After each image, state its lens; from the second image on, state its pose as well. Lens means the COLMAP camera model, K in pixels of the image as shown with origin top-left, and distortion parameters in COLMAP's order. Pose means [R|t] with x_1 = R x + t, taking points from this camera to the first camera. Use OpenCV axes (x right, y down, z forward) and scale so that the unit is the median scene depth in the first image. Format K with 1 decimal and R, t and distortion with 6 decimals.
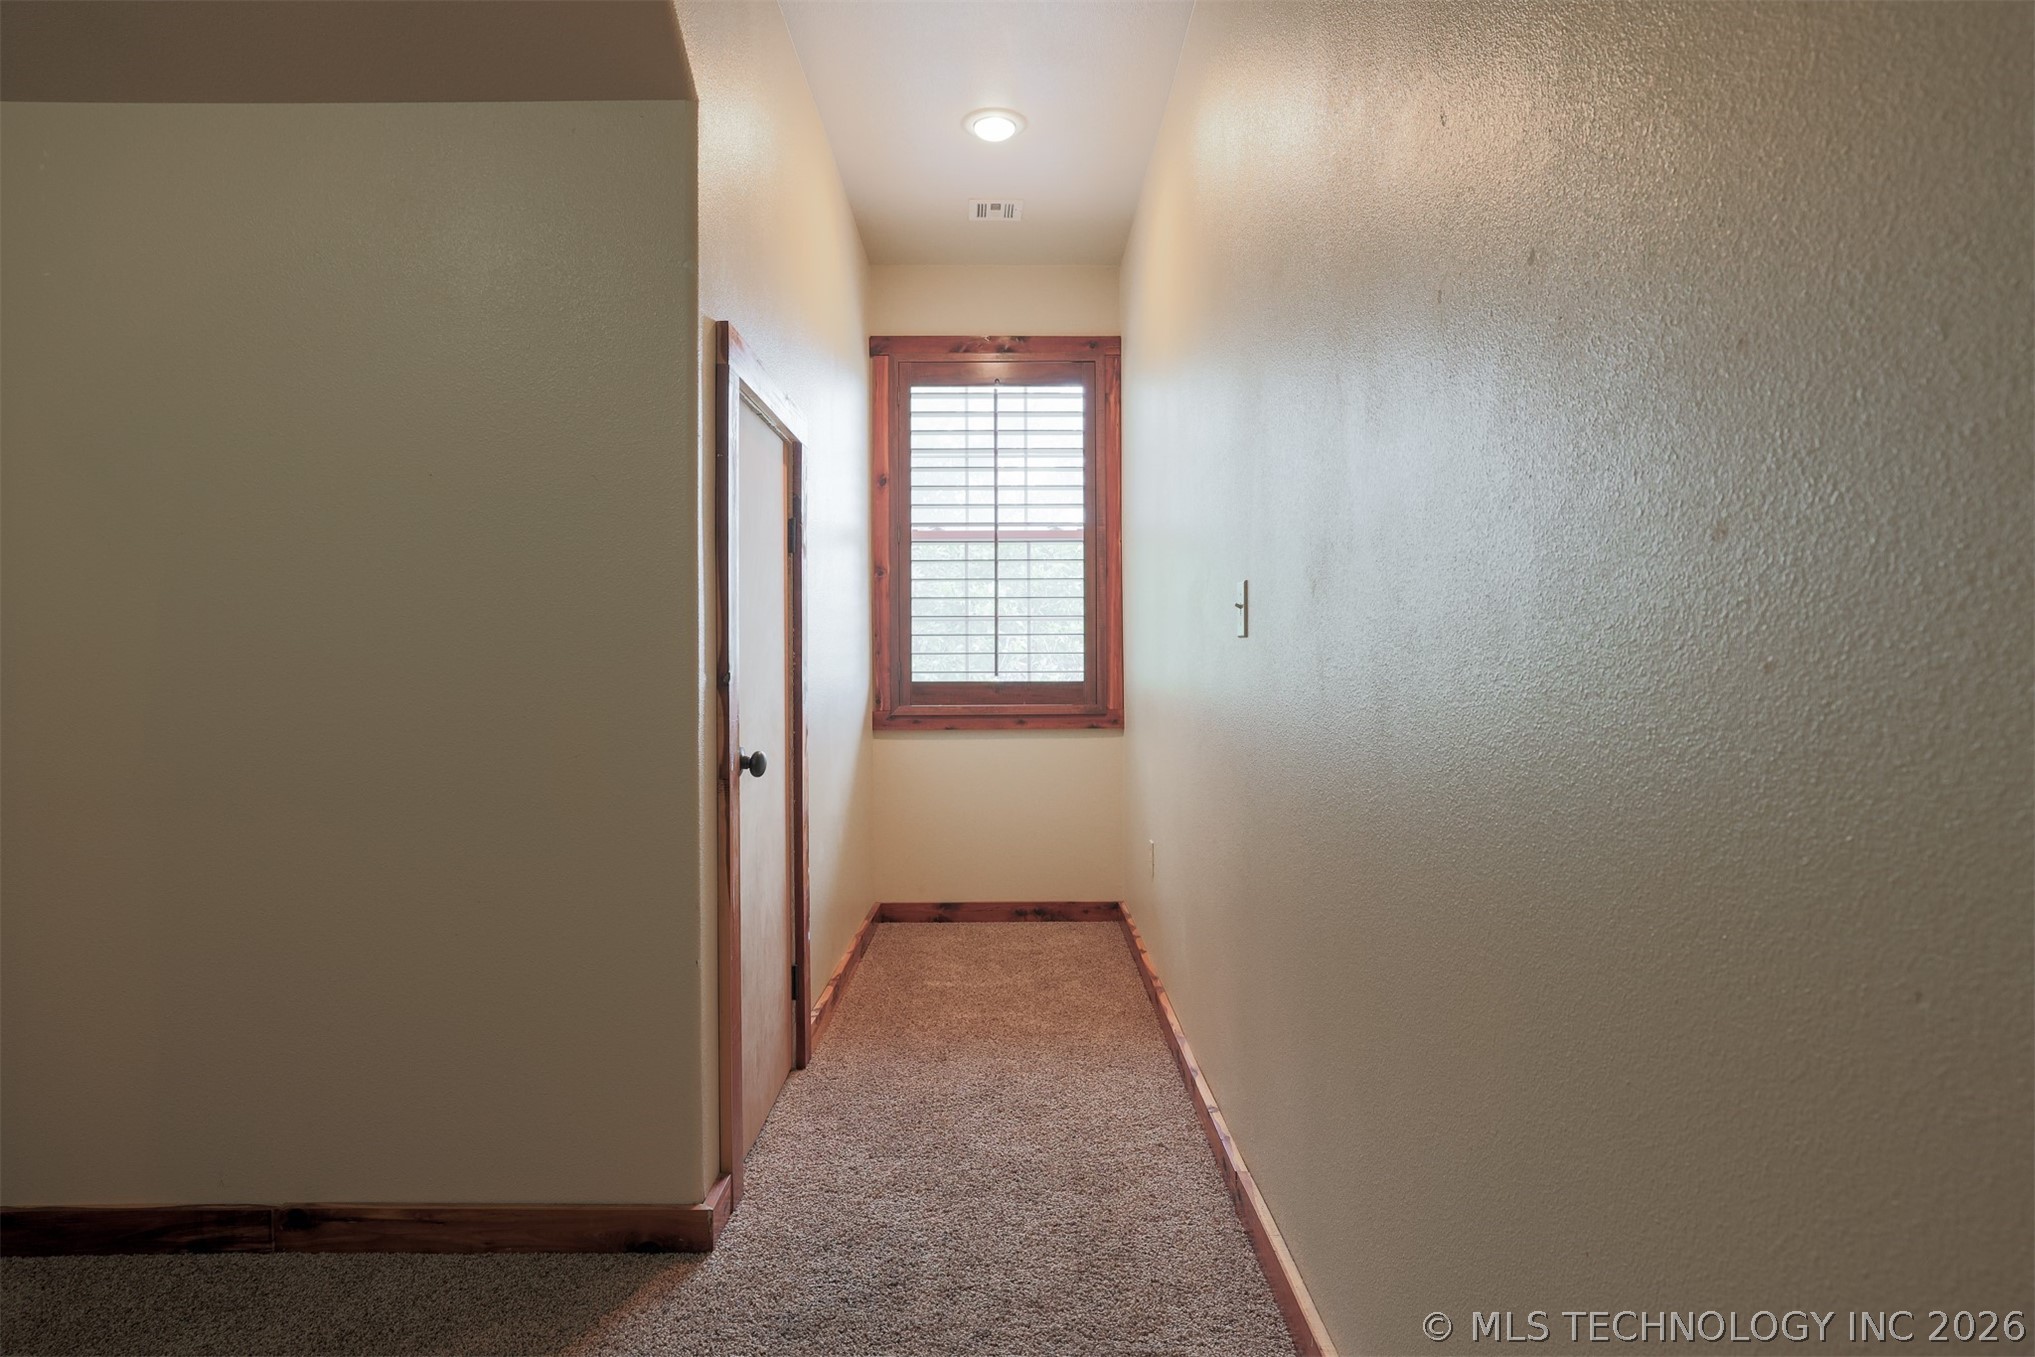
lens RADIAL K [[1098.5, 0, 1015.0], [0, 1098.5, 666.6], [0, 0, 1]] dist [-0.005843, 0.000307]
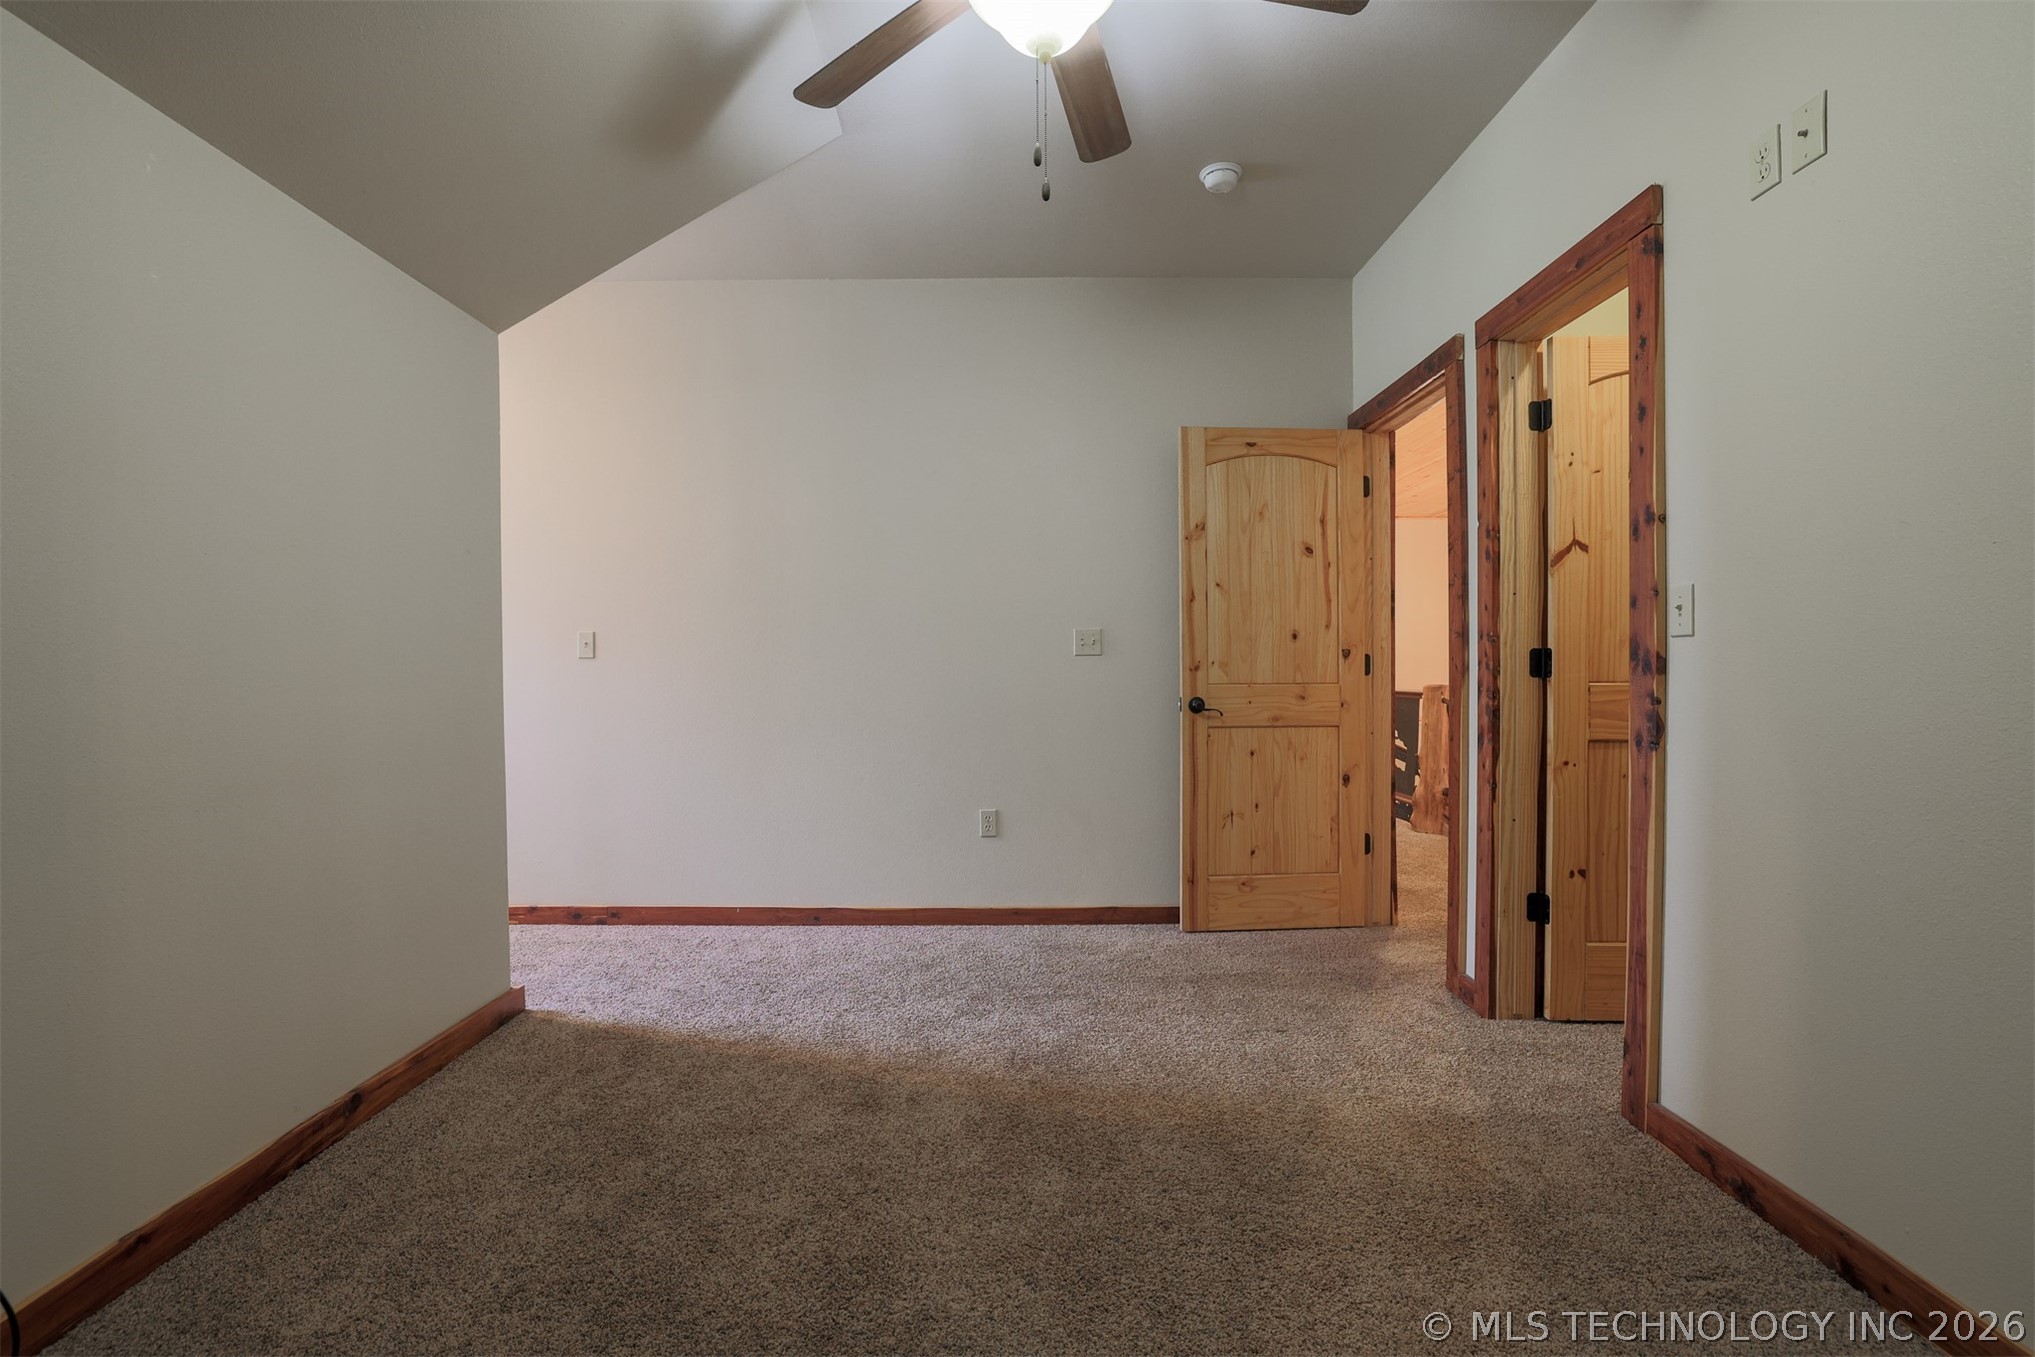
lens RADIAL K [[913.4, 0, 1018.1], [0, 913.4, 677.6], [0, 0, 1]] dist [-0.031552, 0.001036]
pose [[0.004697, -0.010222, 0.999937, -1.667686], [0.009480, 0.999903, 0.010177, 0.015564], [-0.999944, 0.009431, 0.004794, 0.230600]]
